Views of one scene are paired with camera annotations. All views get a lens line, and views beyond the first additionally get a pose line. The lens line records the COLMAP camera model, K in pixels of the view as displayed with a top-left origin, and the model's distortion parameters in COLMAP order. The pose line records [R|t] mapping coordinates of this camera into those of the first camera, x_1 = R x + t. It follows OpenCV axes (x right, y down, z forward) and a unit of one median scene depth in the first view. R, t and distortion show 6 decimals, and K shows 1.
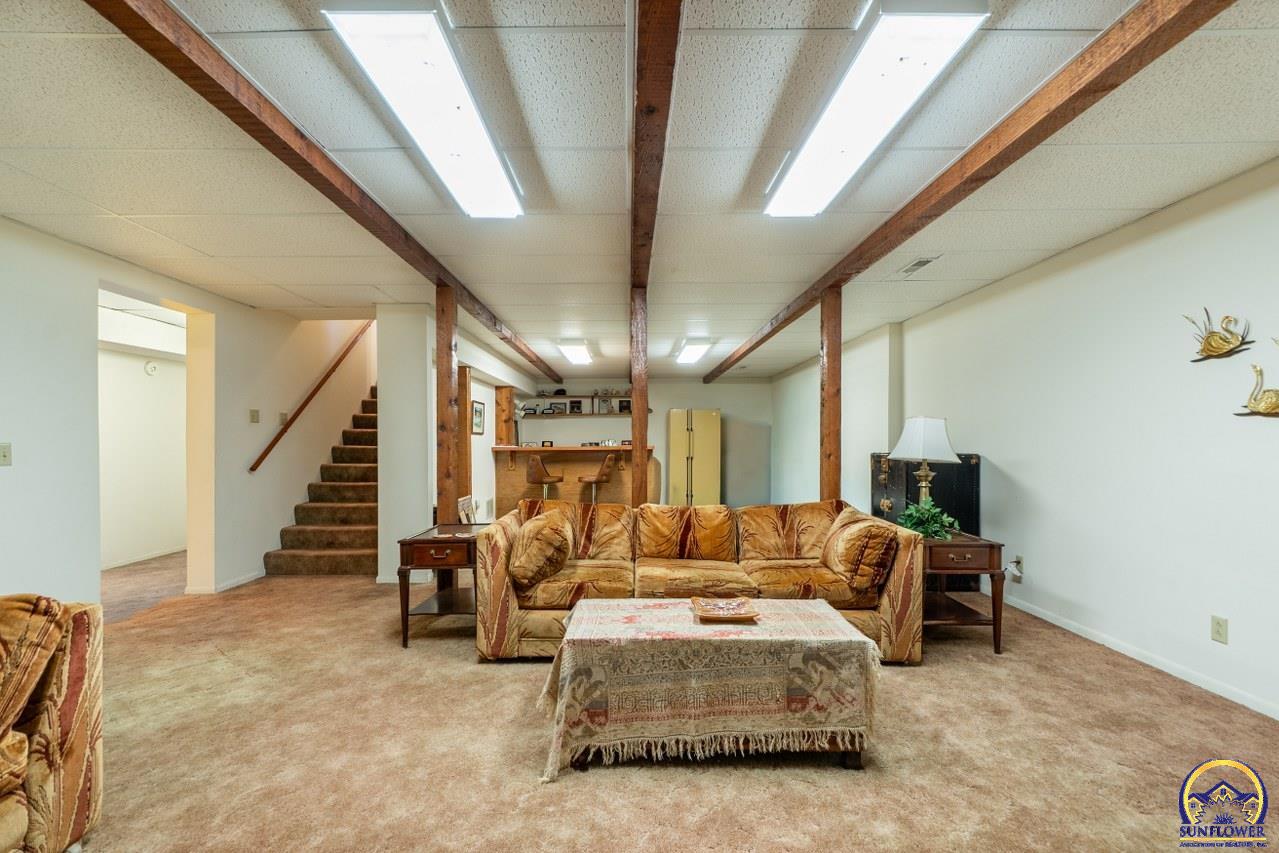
lens RADIAL K [[576.2, 0, 635.6], [0, 576.2, 433.7], [0, 0, 1]] dist [0.001081, -0.001430]
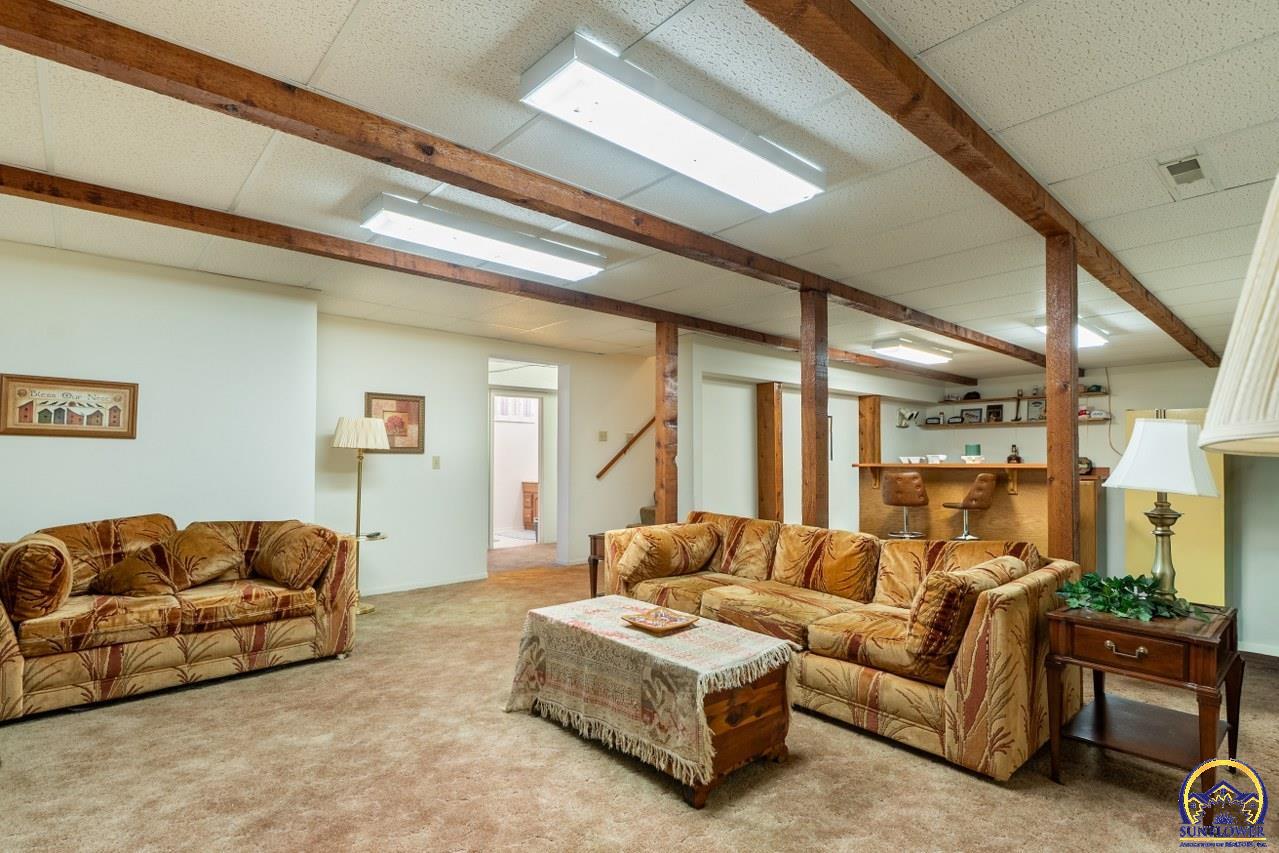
lens RADIAL K [[637.6, 0, 632.5], [0, 637.6, 431.5], [0, 0, 1]] dist [-0.004179, -0.000299]
pose [[0.655418, -0.024022, -0.754884, 0.788573], [0.006521, 0.999637, -0.026148, -0.004735], [0.755238, 0.012215, 0.655337, 0.162798]]
